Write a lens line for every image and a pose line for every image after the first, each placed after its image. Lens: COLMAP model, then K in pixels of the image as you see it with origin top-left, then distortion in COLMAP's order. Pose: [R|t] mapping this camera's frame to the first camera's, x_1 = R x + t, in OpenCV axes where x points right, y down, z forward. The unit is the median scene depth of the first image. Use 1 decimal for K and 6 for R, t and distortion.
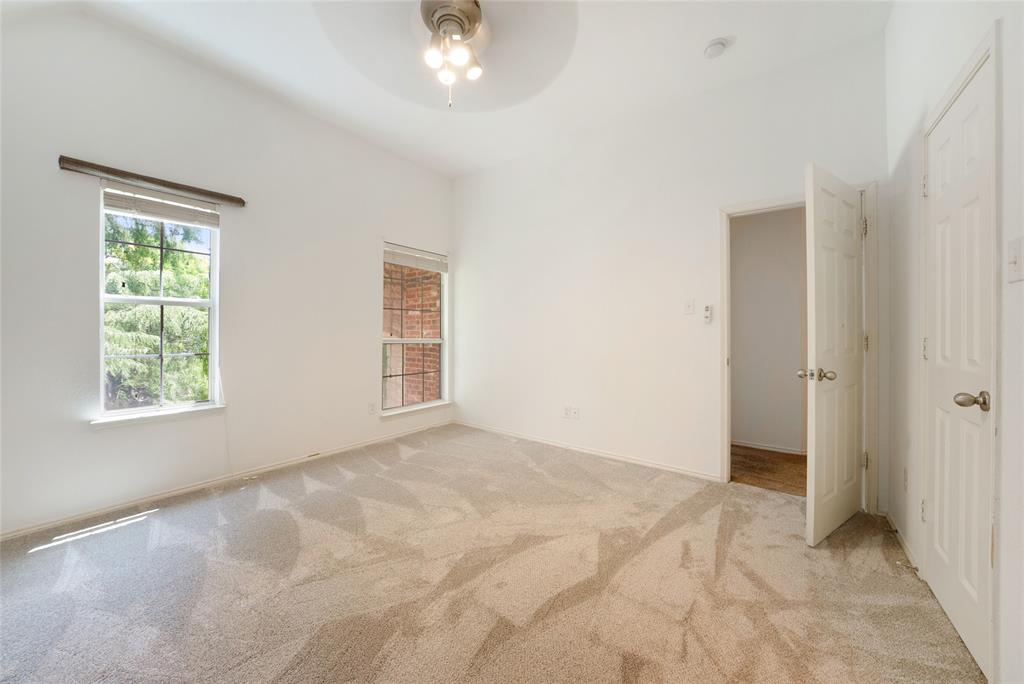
lens RADIAL K [[362.7, 0, 509.7], [0, 362.7, 336.8], [0, 0, 1]] dist [-0.002198, -0.000076]
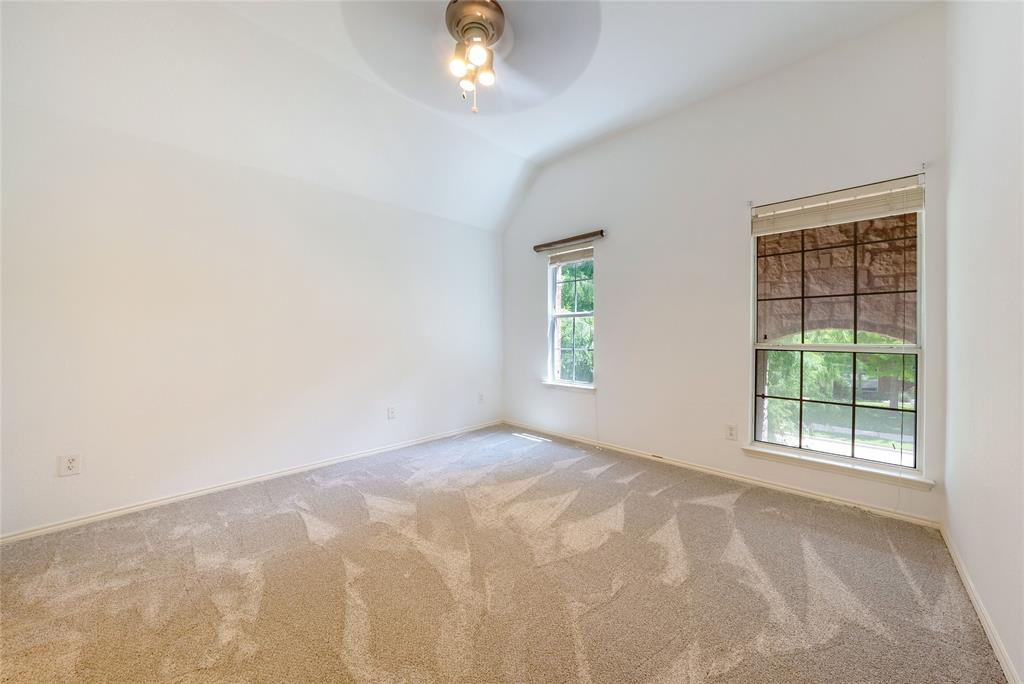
lens RADIAL K [[362.7, 0, 510.1], [0, 362.7, 337.5], [0, 0, 1]] dist [-0.002198, -0.000076]
pose [[-0.111519, 0.012712, -0.993681, 0.506987], [-0.004422, 0.999902, 0.013288, -0.014562], [0.993752, 0.005875, -0.111452, 0.718489]]
